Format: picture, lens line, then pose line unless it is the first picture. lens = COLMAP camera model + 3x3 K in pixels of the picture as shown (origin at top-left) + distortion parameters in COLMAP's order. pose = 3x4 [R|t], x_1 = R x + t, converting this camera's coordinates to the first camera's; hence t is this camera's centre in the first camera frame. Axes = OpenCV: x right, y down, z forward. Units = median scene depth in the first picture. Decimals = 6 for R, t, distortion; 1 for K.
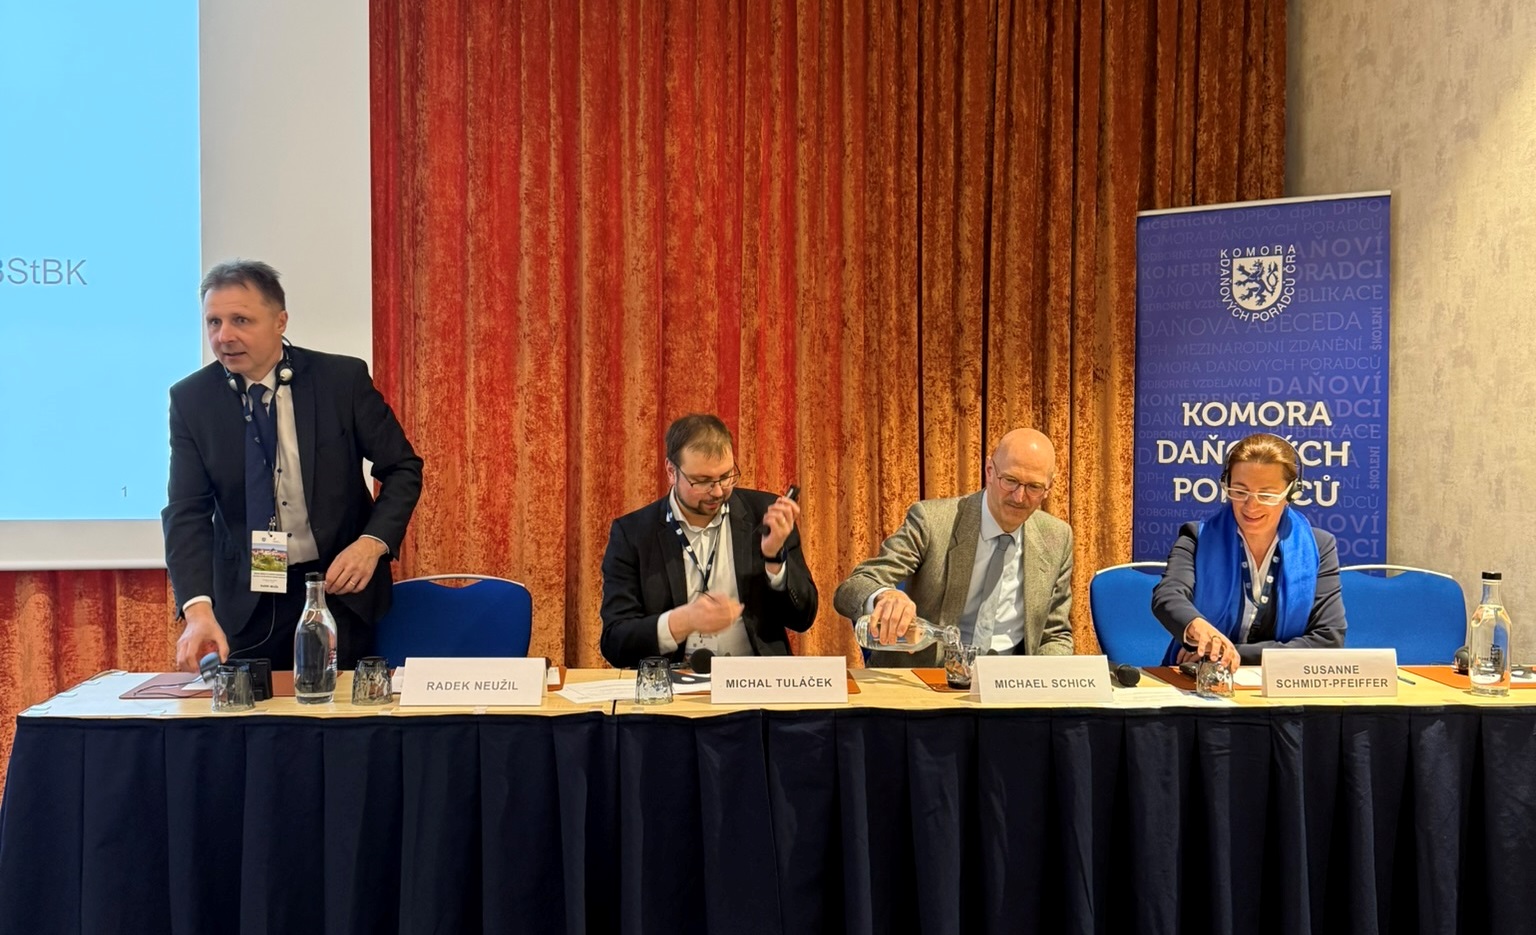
lens RADIAL K [[1576.4, 0, 755.9], [0, 1576.4, 460.7], [0, 0, 1]] dist [0.023298, 0.000000]
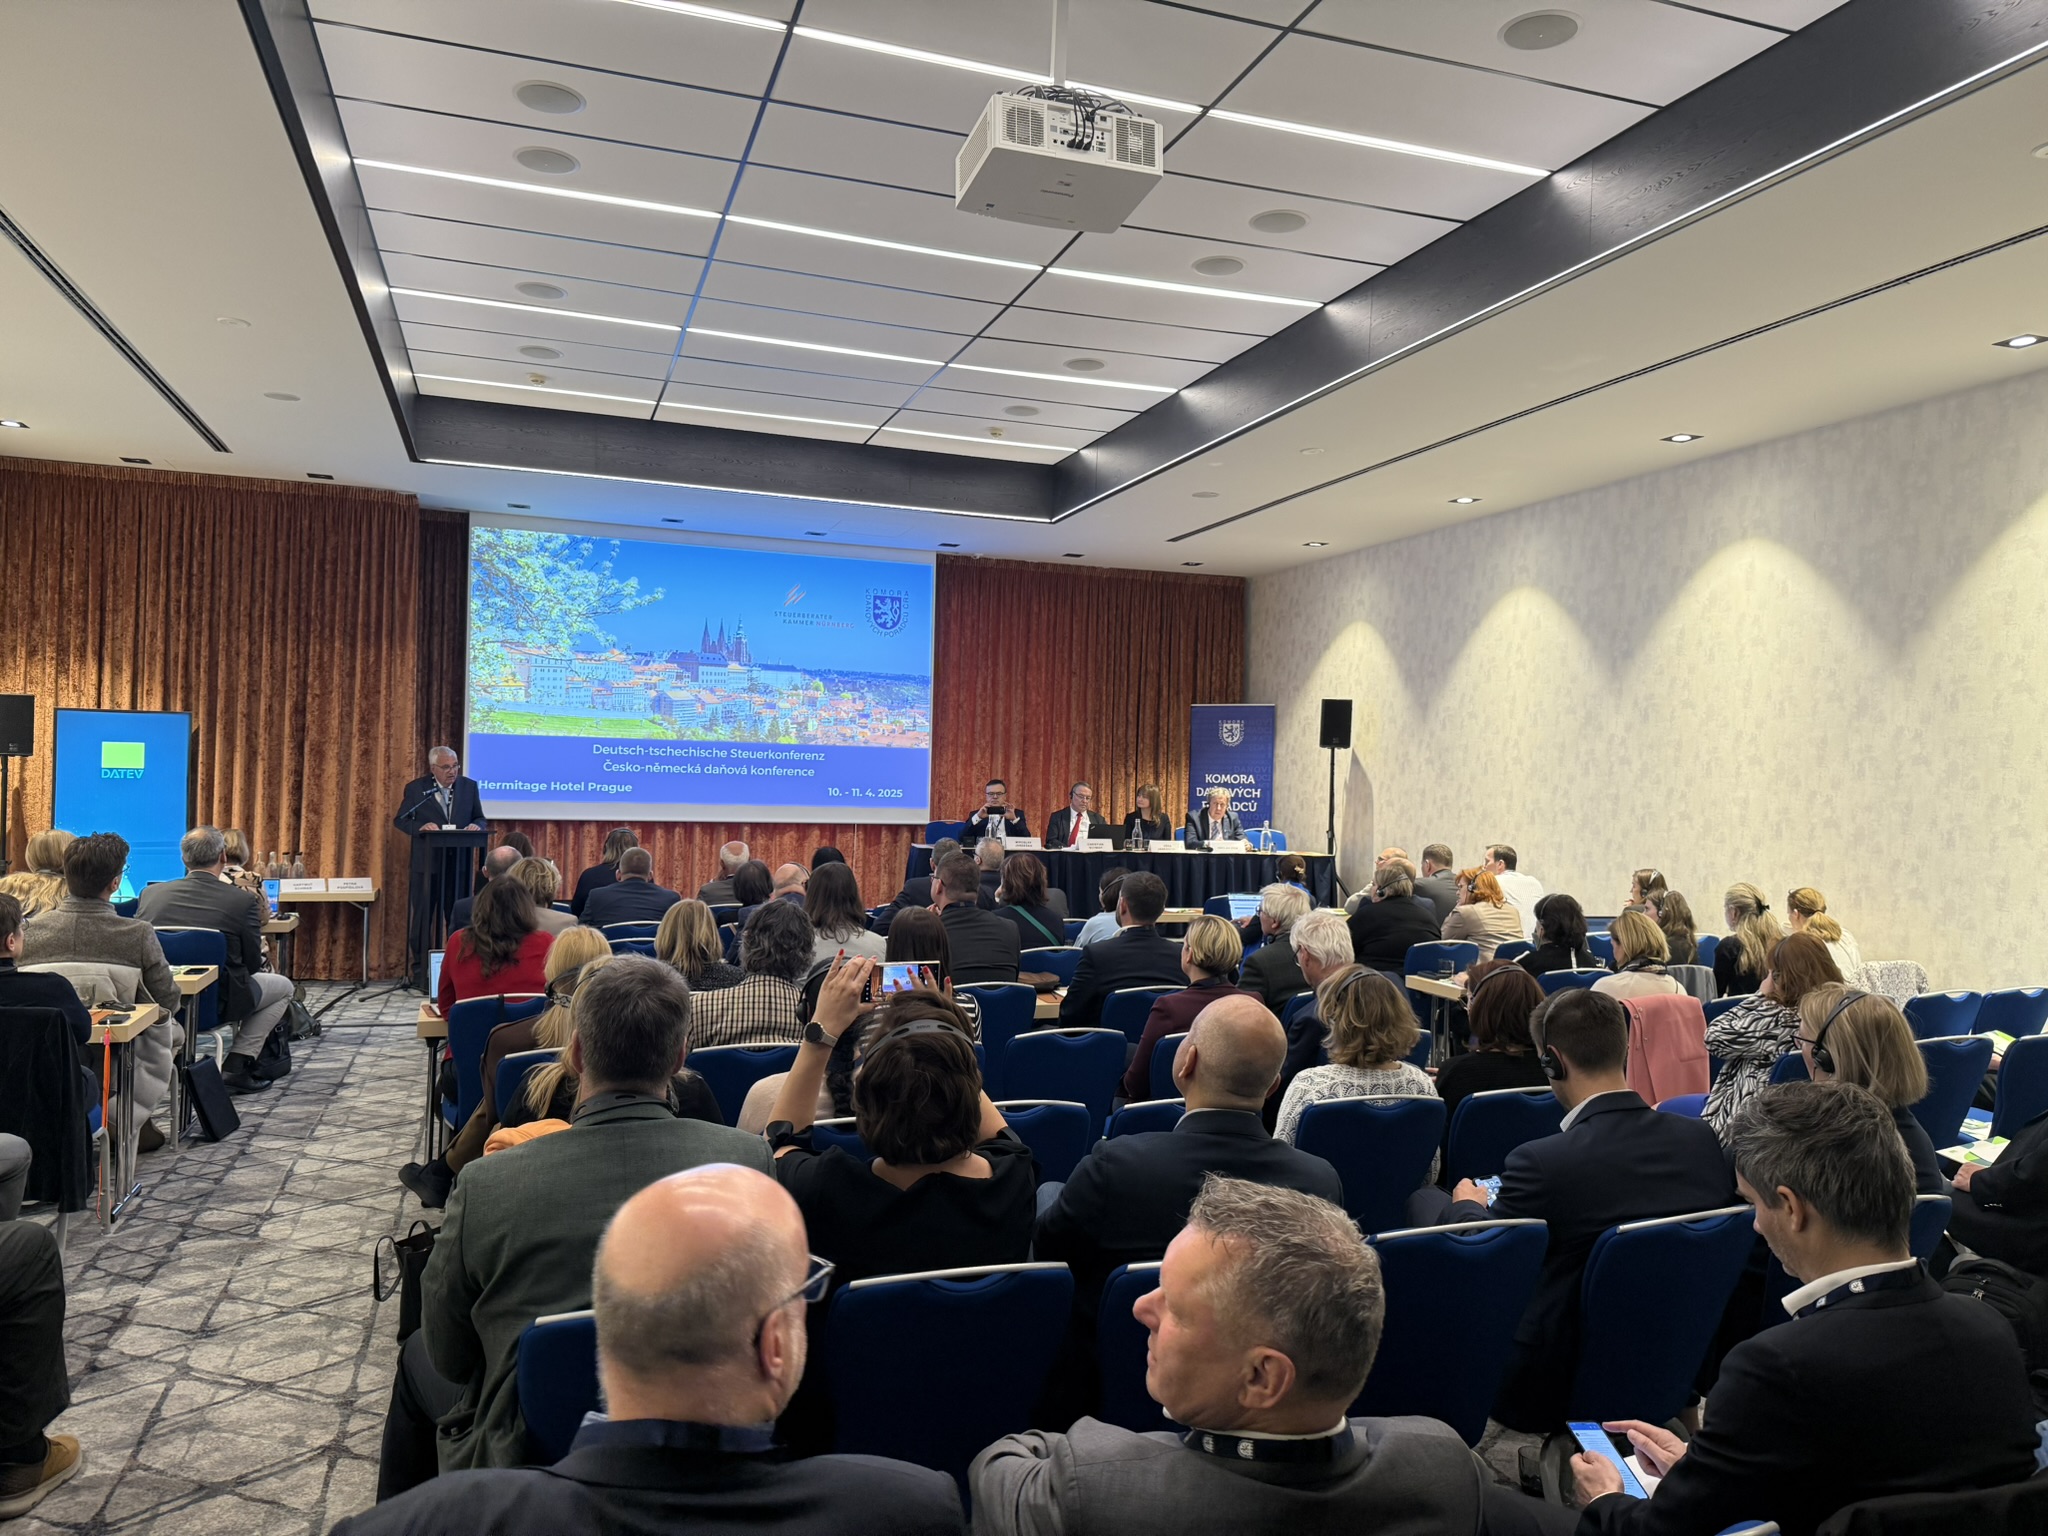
lens RADIAL K [[1416.8, 0, 1033.7], [0, 1416.8, 766.0], [0, 0, 1]] dist [-0.003299, -0.001656]
pose [[0.989586, 0.024647, 0.141819, -0.399256], [-0.019609, 0.999130, -0.036813, 0.048626], [-0.142603, 0.033649, 0.989208, -1.483680]]
